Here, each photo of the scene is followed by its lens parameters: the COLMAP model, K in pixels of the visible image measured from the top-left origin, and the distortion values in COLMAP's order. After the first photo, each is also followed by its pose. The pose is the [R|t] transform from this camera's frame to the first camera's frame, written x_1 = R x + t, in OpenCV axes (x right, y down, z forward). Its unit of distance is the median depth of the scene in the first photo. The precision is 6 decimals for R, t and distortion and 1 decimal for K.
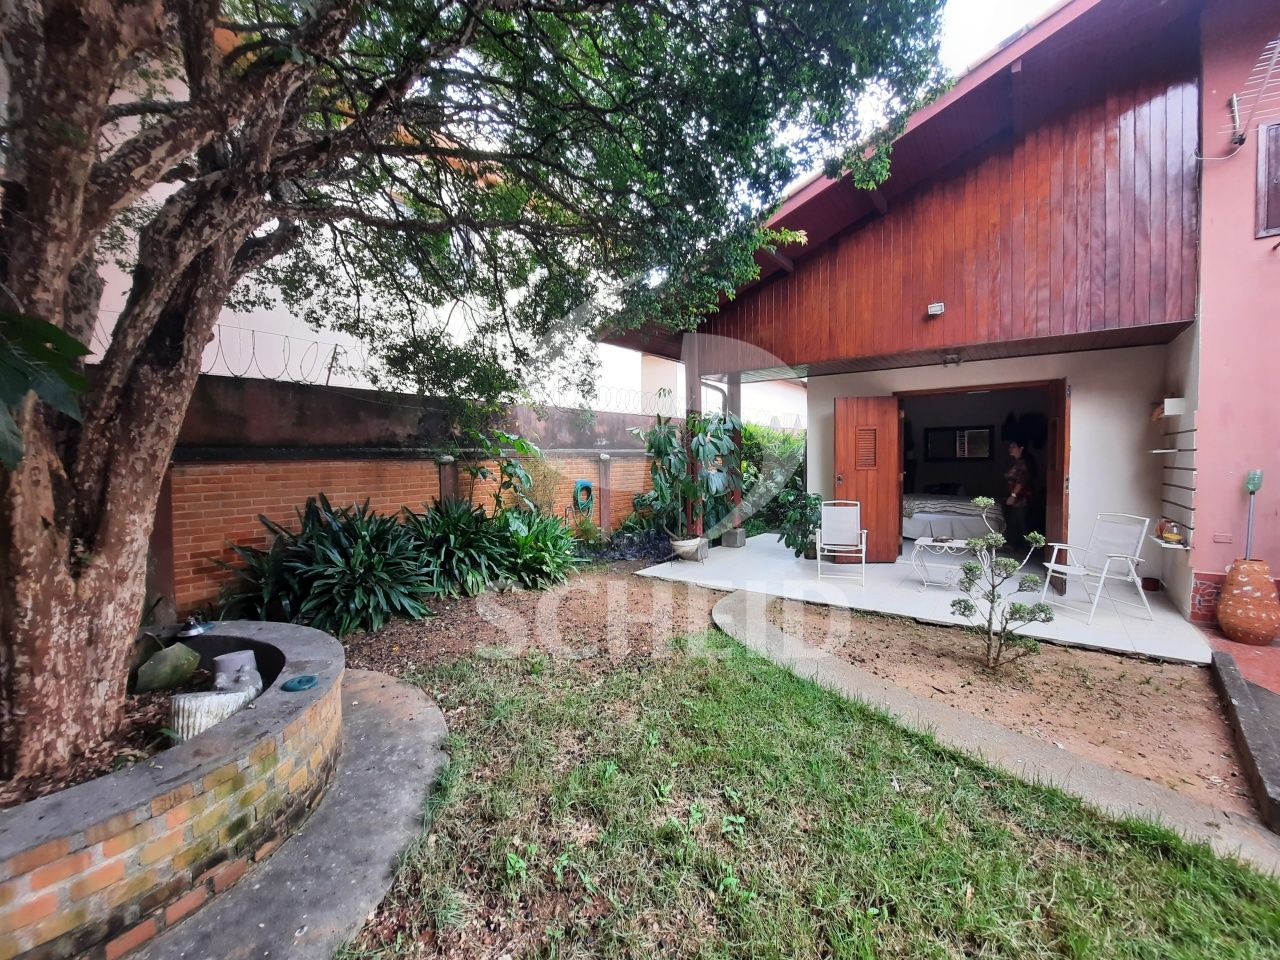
lens RADIAL K [[510.0, 0, 638.7], [0, 510.0, 469.0], [0, 0, 1]] dist [-0.014370, -0.000499]
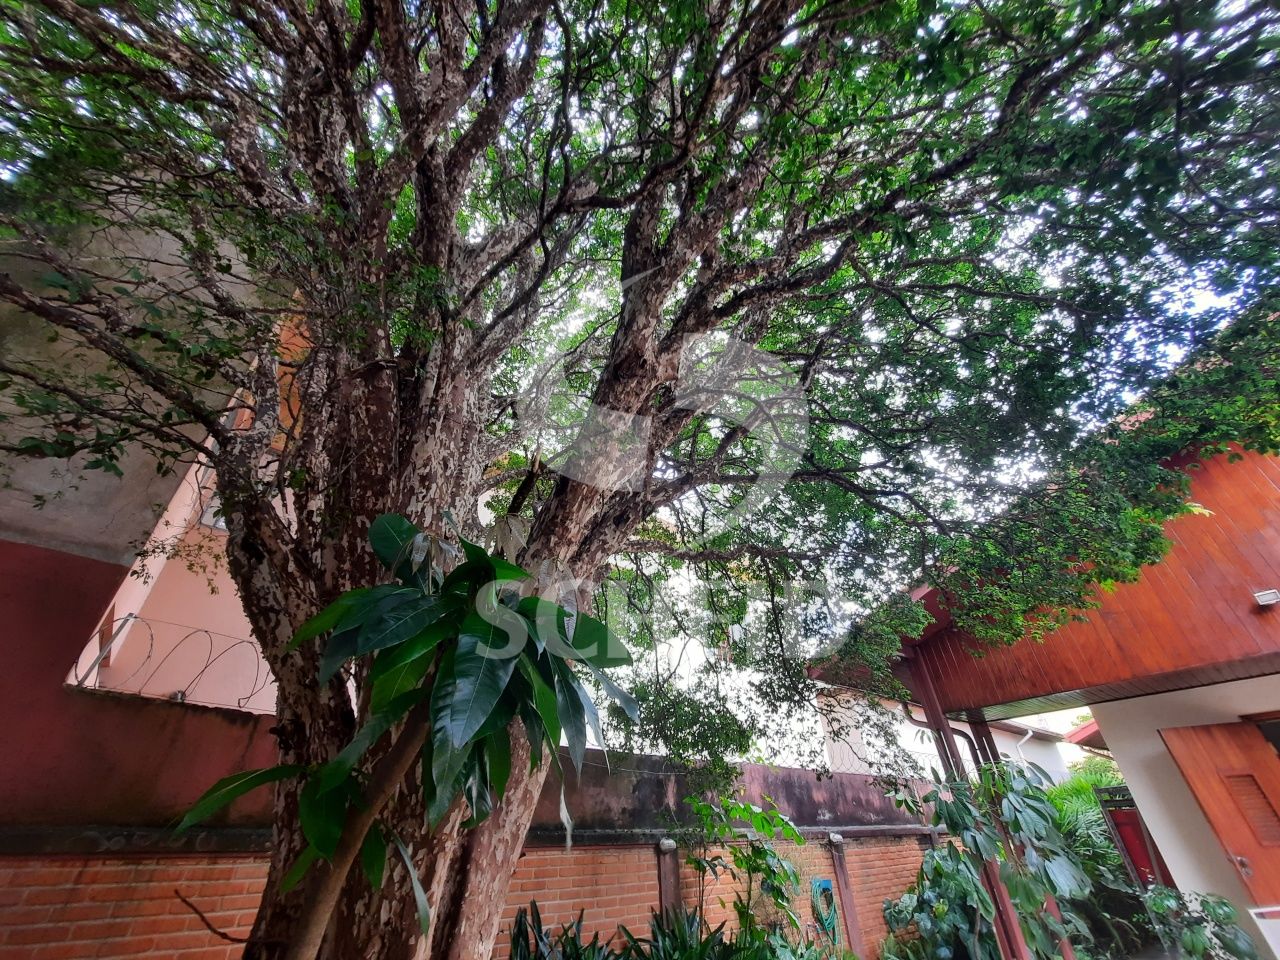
lens RADIAL K [[510.0, 0, 632.0], [0, 510.0, 475.3], [0, 0, 1]] dist [-0.014370, -0.000499]
pose [[0.978428, -0.131529, -0.159304, -0.246813], [0.007731, 0.793900, -0.607999, 0.002250], [0.206441, 0.593652, 0.777791, 0.060247]]
